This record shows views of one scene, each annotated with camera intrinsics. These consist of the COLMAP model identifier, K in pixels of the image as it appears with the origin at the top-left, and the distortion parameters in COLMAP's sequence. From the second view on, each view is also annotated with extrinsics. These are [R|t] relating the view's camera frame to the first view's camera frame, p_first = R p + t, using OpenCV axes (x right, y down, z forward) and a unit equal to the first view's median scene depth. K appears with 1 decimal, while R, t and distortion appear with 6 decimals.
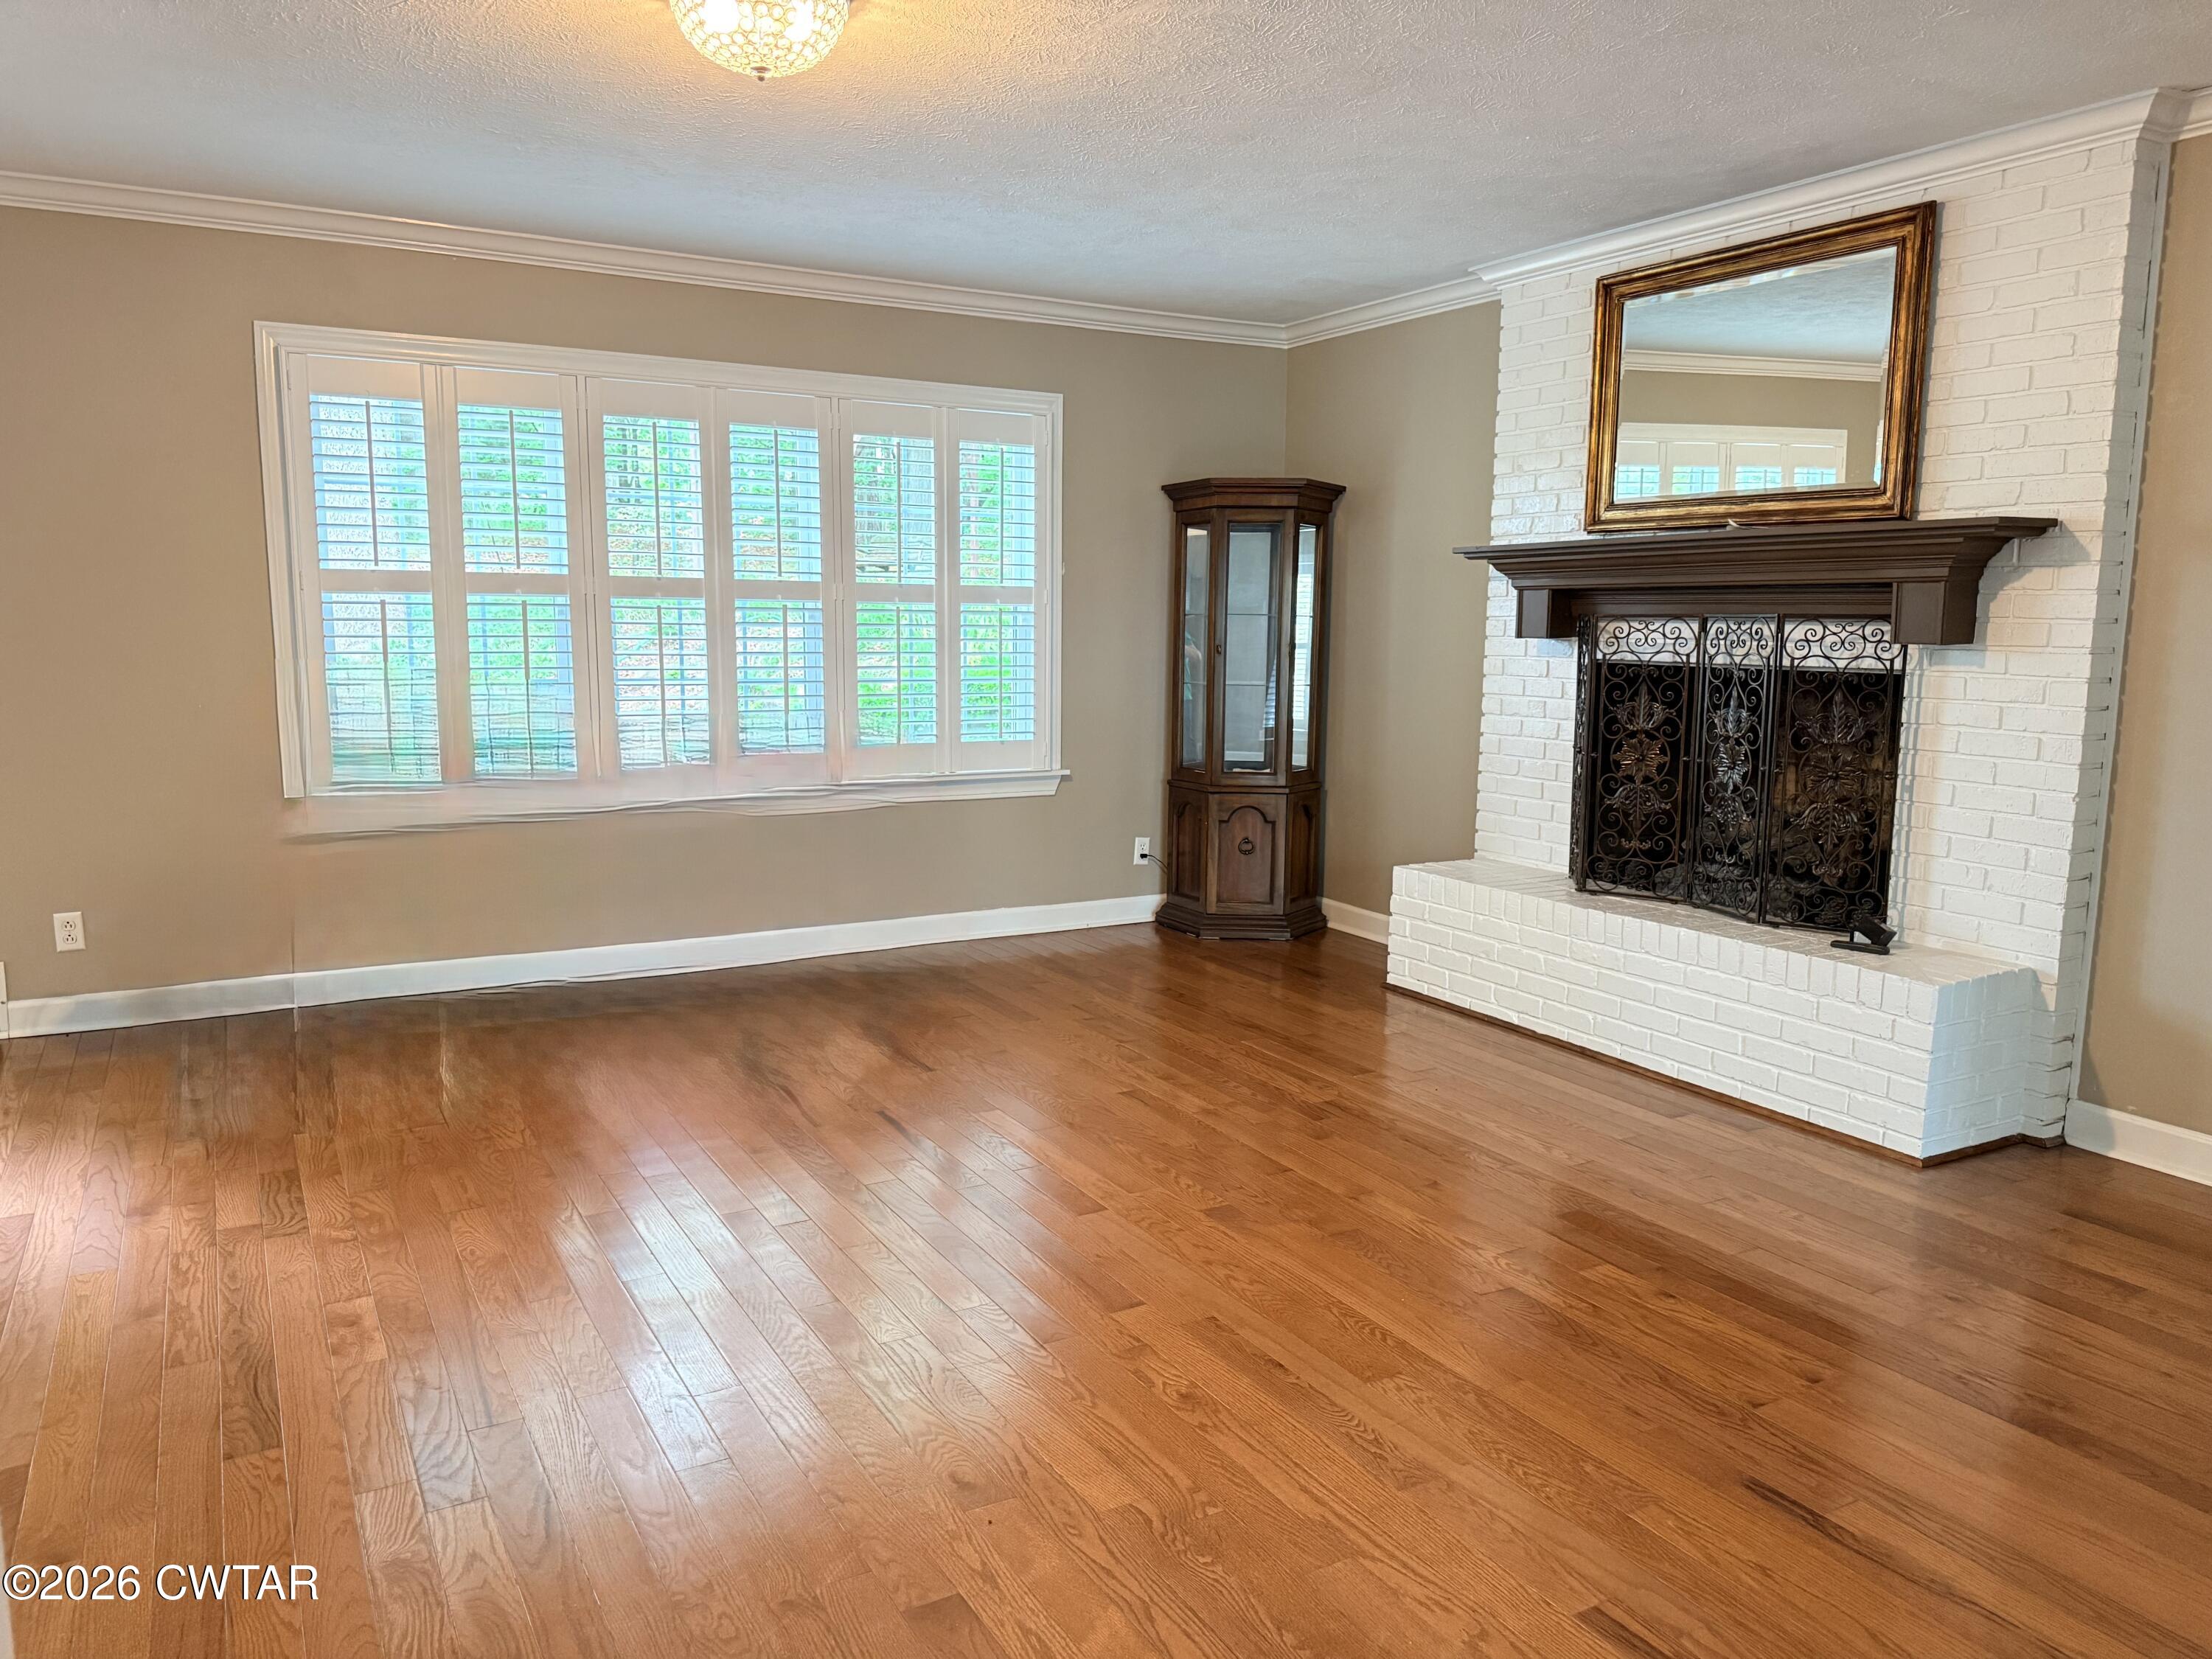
lens RADIAL K [[1568.5, 0, 1103.5], [0, 1568.5, 822.5], [0, 0, 1]] dist [0.108271, -0.152223]
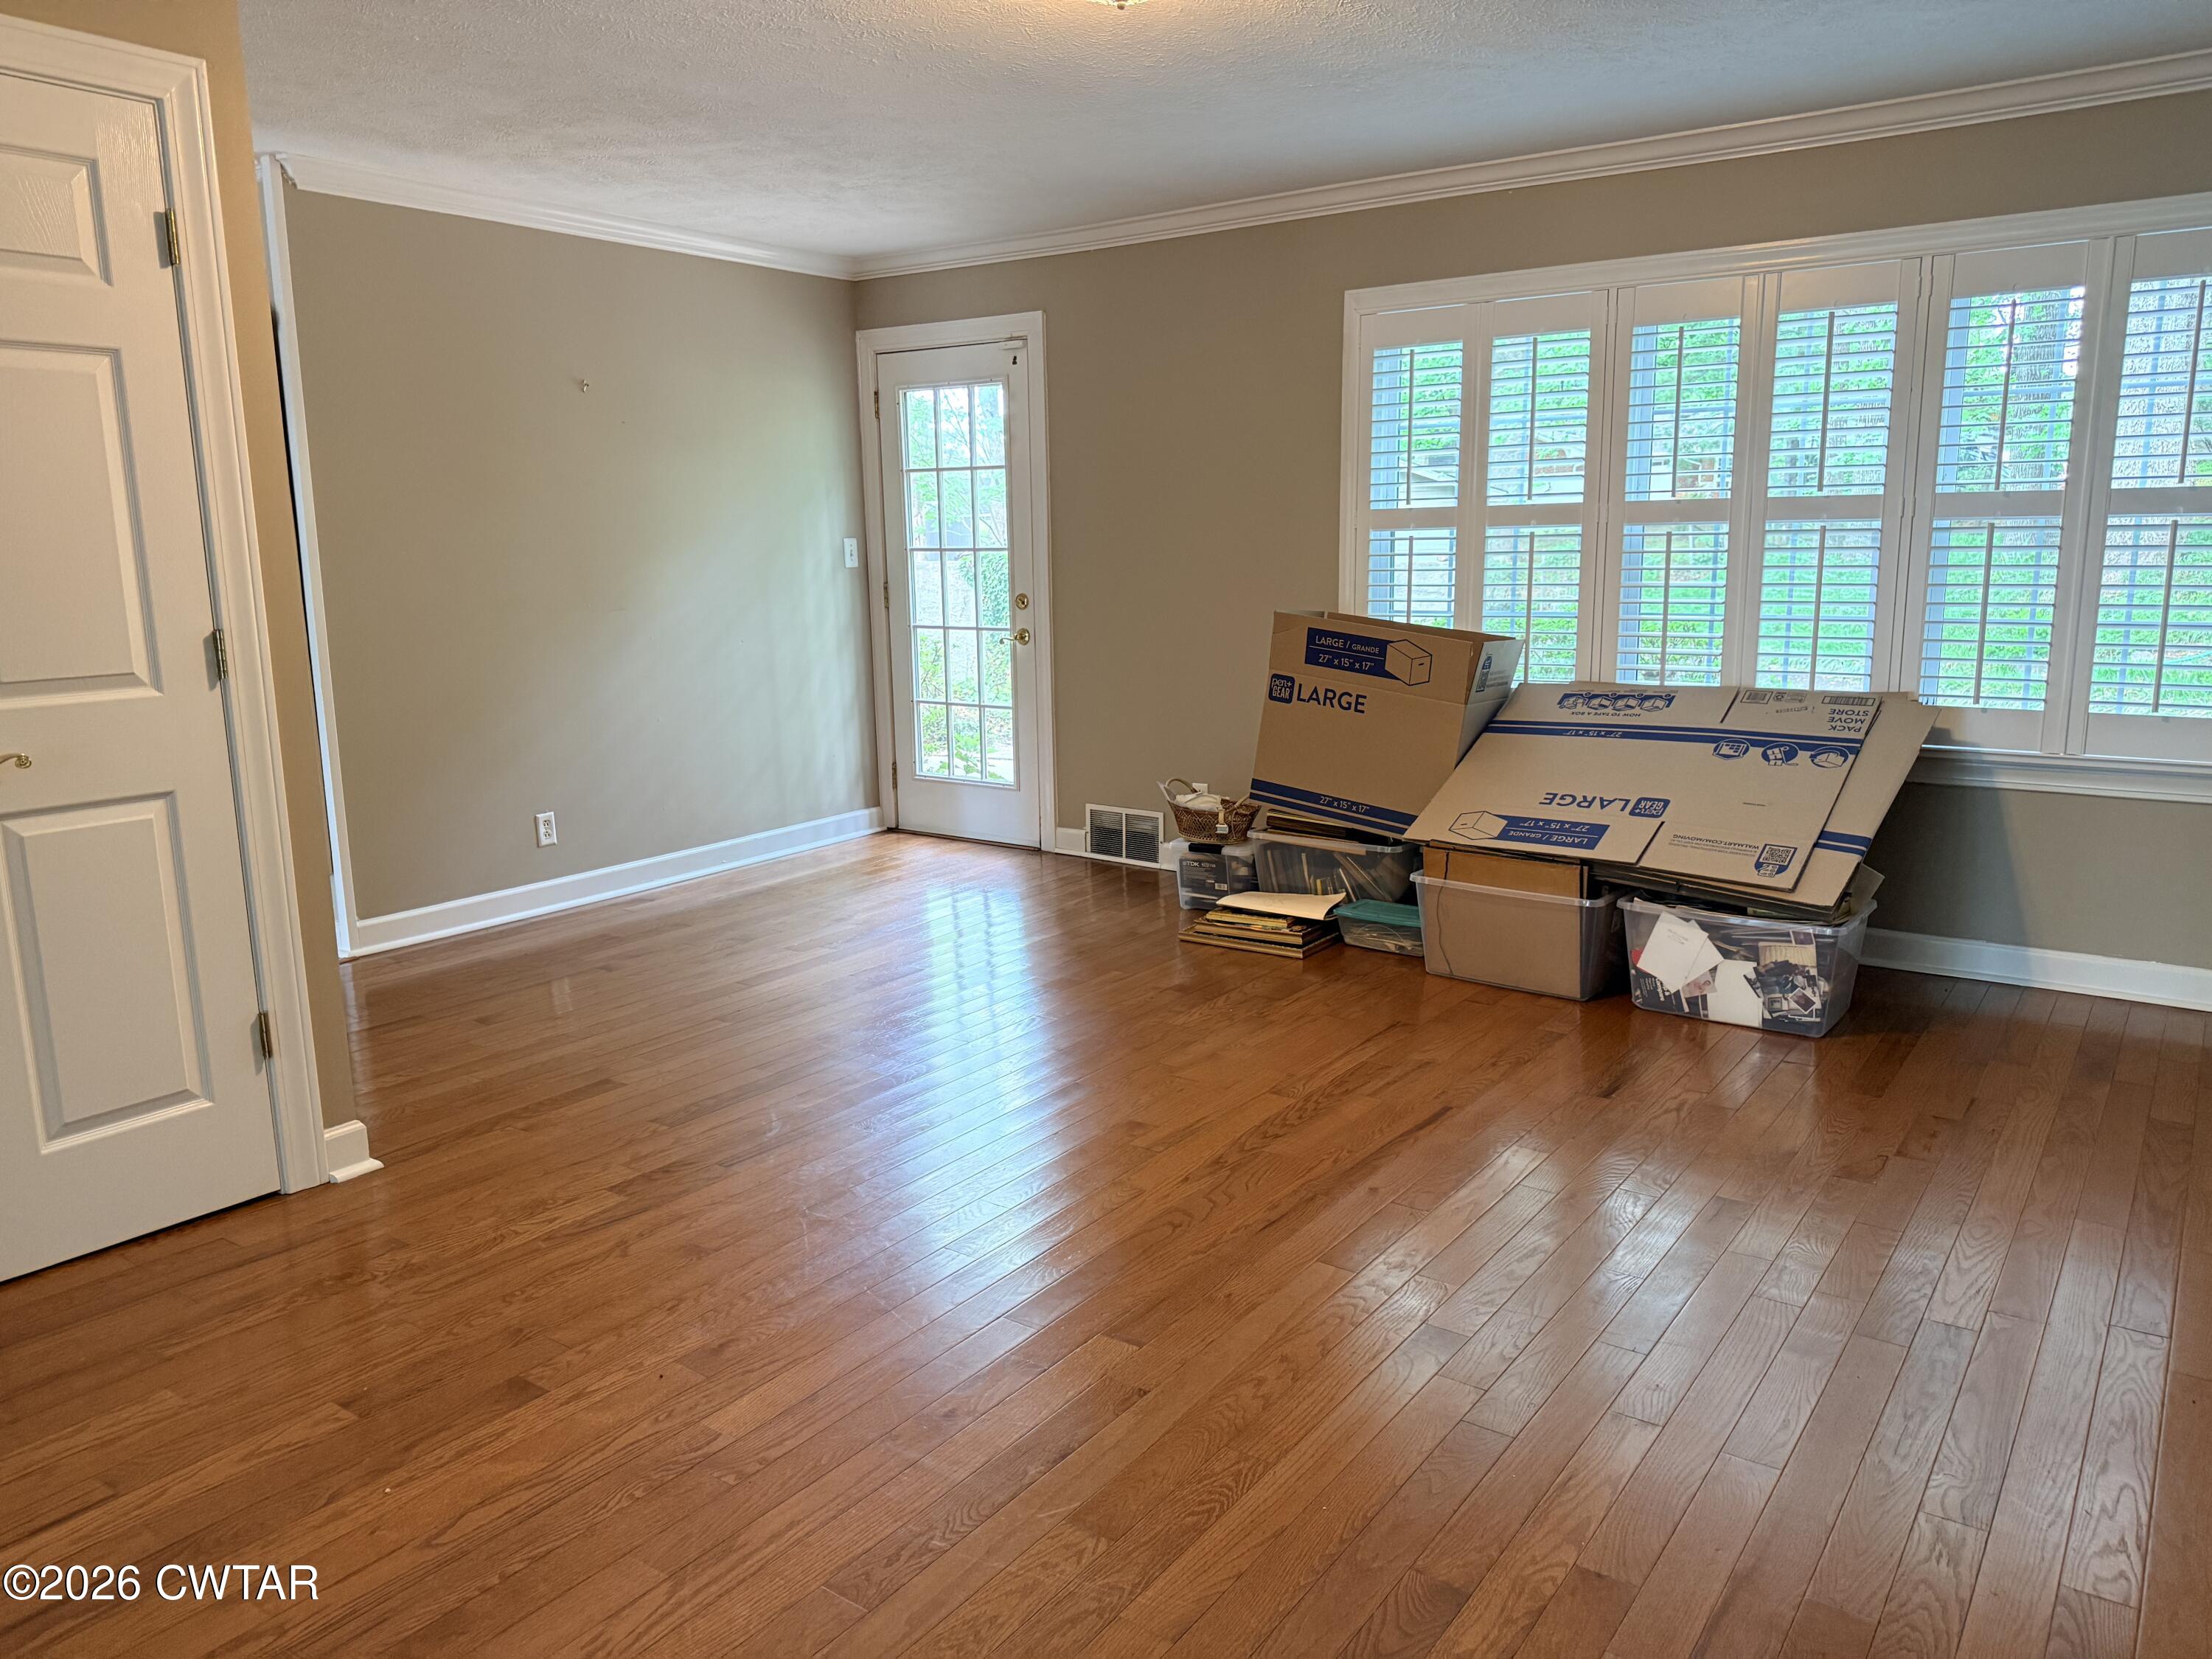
lens RADIAL K [[1568.5, 0, 1103.5], [0, 1568.5, 822.5], [0, 0, 1]] dist [0.108271, -0.152223]
pose [[0.416773, 0.154503, -0.895784, 0.470173], [-0.106373, 0.986968, 0.120739, -0.054529], [0.902765, 0.044967, 0.427776, 0.364898]]
